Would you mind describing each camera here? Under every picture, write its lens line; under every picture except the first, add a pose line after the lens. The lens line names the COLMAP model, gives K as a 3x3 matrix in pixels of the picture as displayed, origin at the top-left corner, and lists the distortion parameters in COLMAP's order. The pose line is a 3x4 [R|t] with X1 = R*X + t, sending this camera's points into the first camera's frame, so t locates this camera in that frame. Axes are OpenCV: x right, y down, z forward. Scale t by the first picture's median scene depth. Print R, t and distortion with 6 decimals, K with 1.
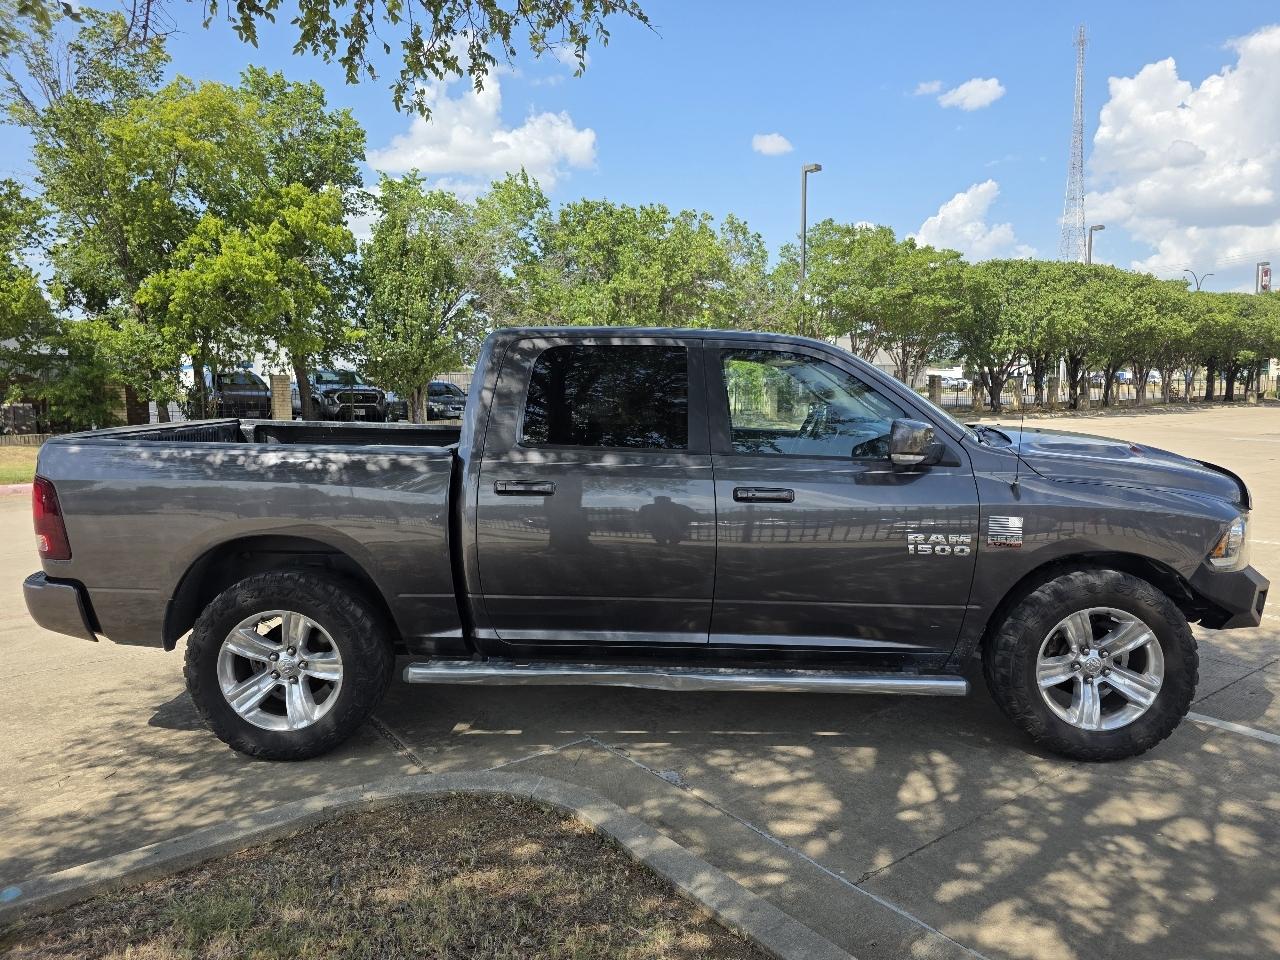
lens RADIAL K [[865.9, 0, 659.3], [0, 865.9, 463.4], [0, 0, 1]] dist [0.045321, -0.041859]
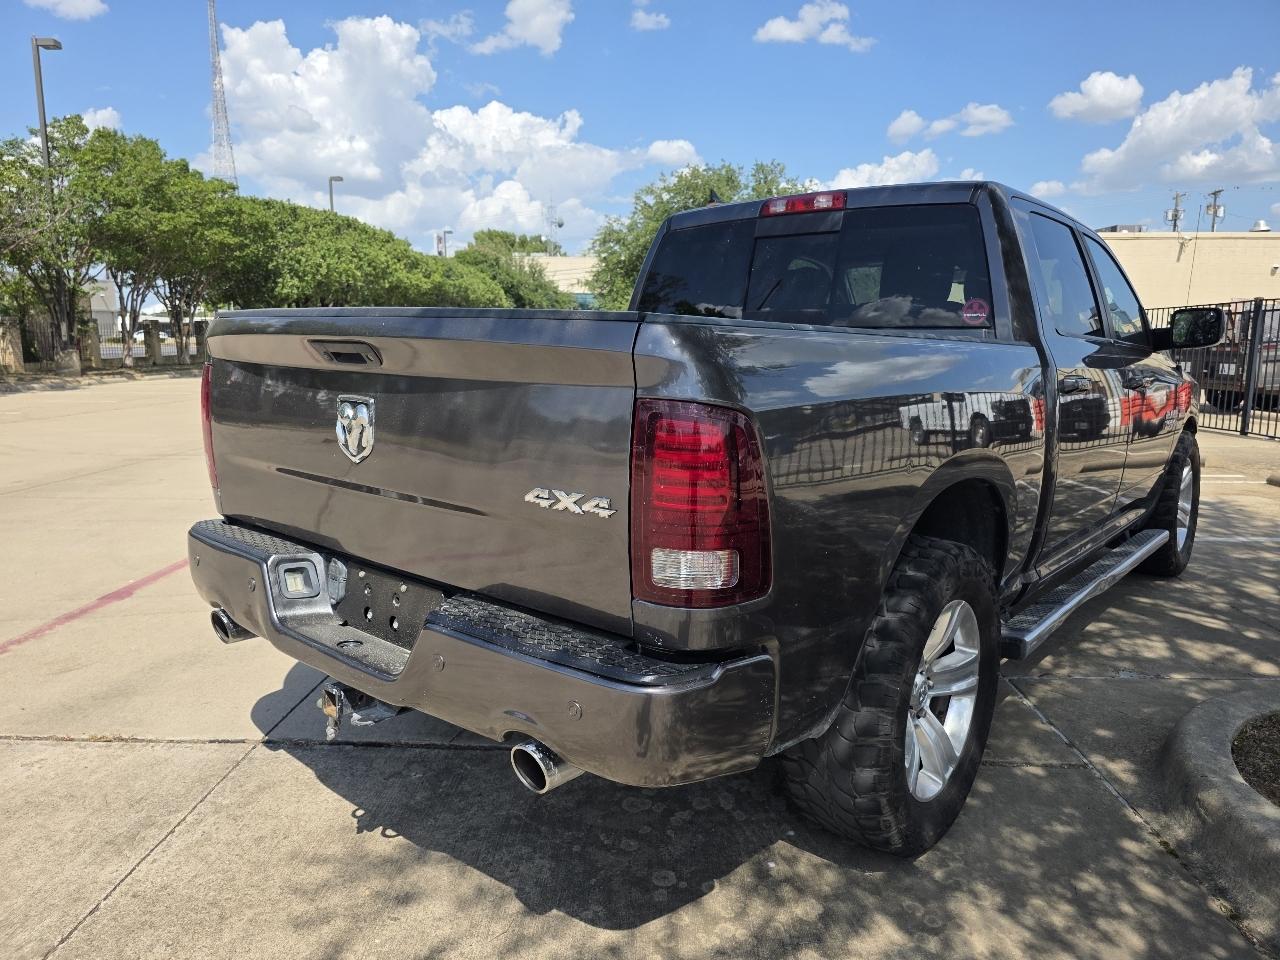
lens RADIAL K [[865.9, 0, 646.5], [0, 865.9, 485.4], [0, 0, 1]] dist [0.045321, -0.041859]
pose [[0.637133, -0.127405, 0.760151, -1.034944], [0.069887, 0.991730, 0.107643, 0.006862], [-0.767579, -0.015458, 0.640768, 0.783775]]
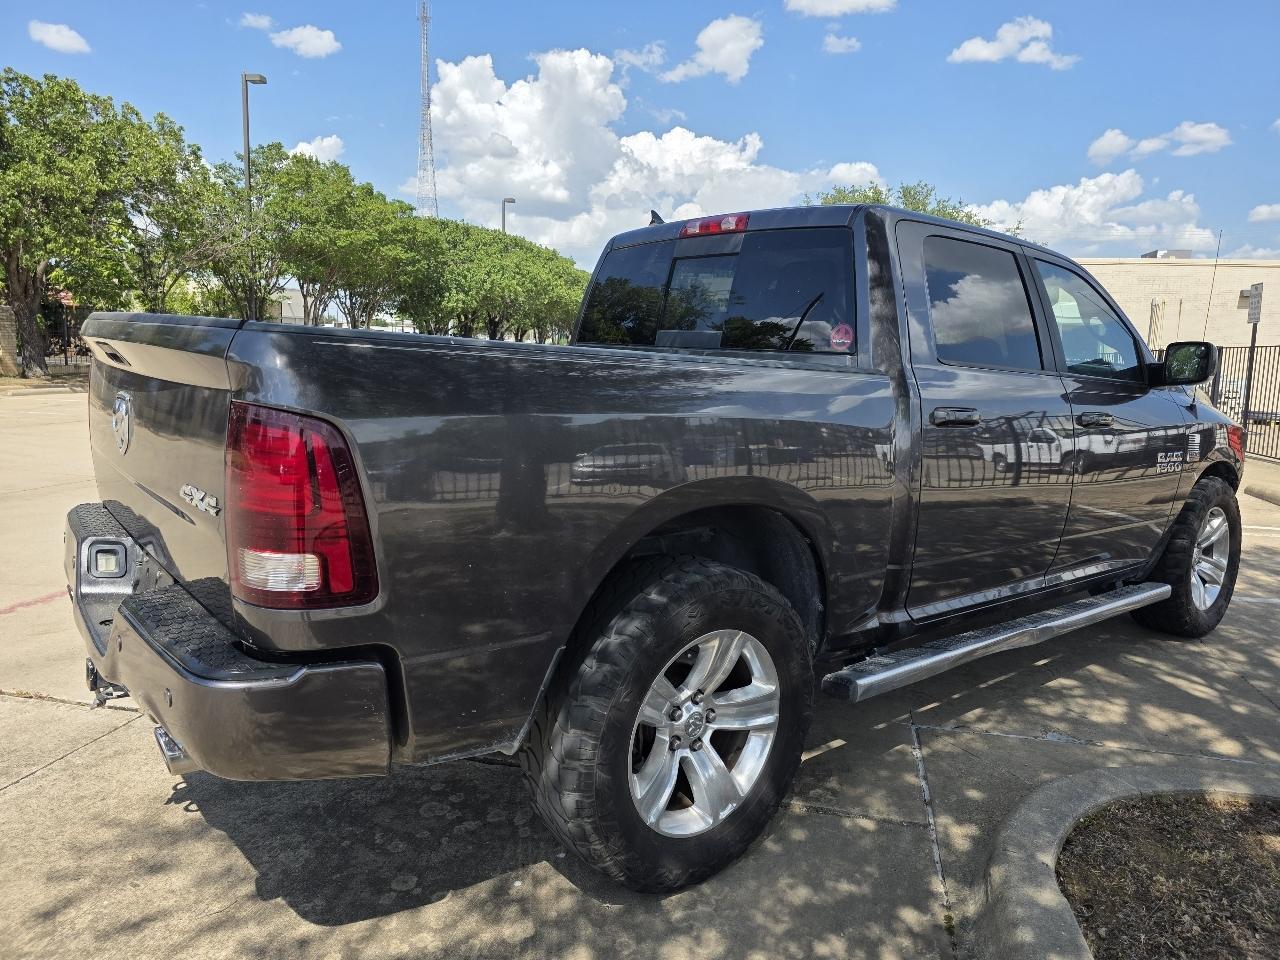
lens RADIAL K [[865.9, 0, 665.0], [0, 865.9, 471.5], [0, 0, 1]] dist [0.045321, -0.041859]
pose [[0.760208, -0.060496, 0.646857, -0.843708], [0.025619, 0.997672, 0.063198, 0.021648], [-0.649174, -0.031472, 0.759988, 0.584567]]
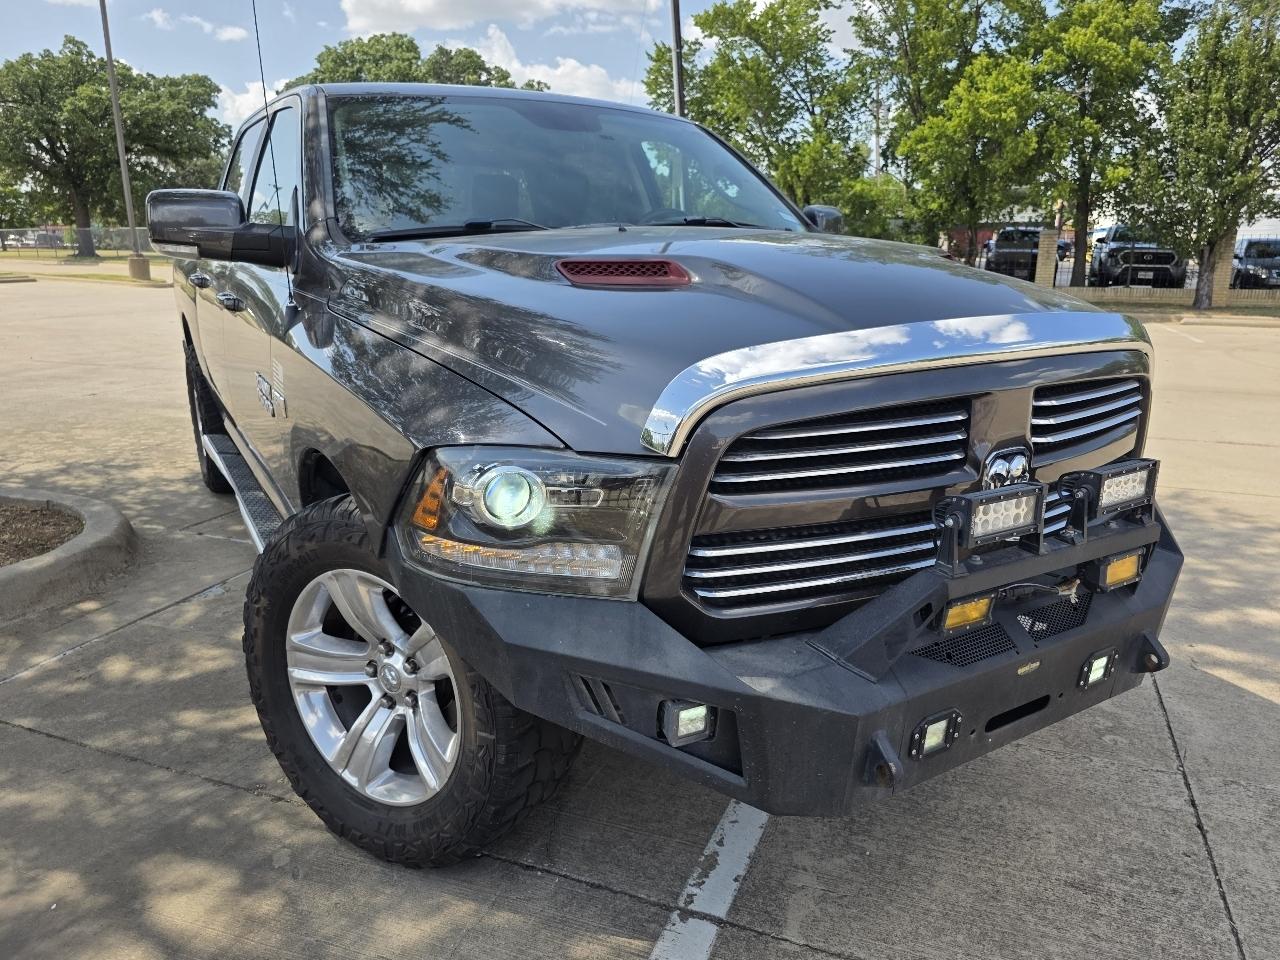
lens RADIAL K [[865.9, 0, 669.5], [0, 865.9, 495.7], [0, 0, 1]] dist [0.045321, -0.041859]
pose [[0.523953, 0.230534, -0.819956, 1.024349], [-0.081923, 0.971852, 0.220891, 0.002386], [0.847798, -0.048564, 0.528090, 0.906877]]
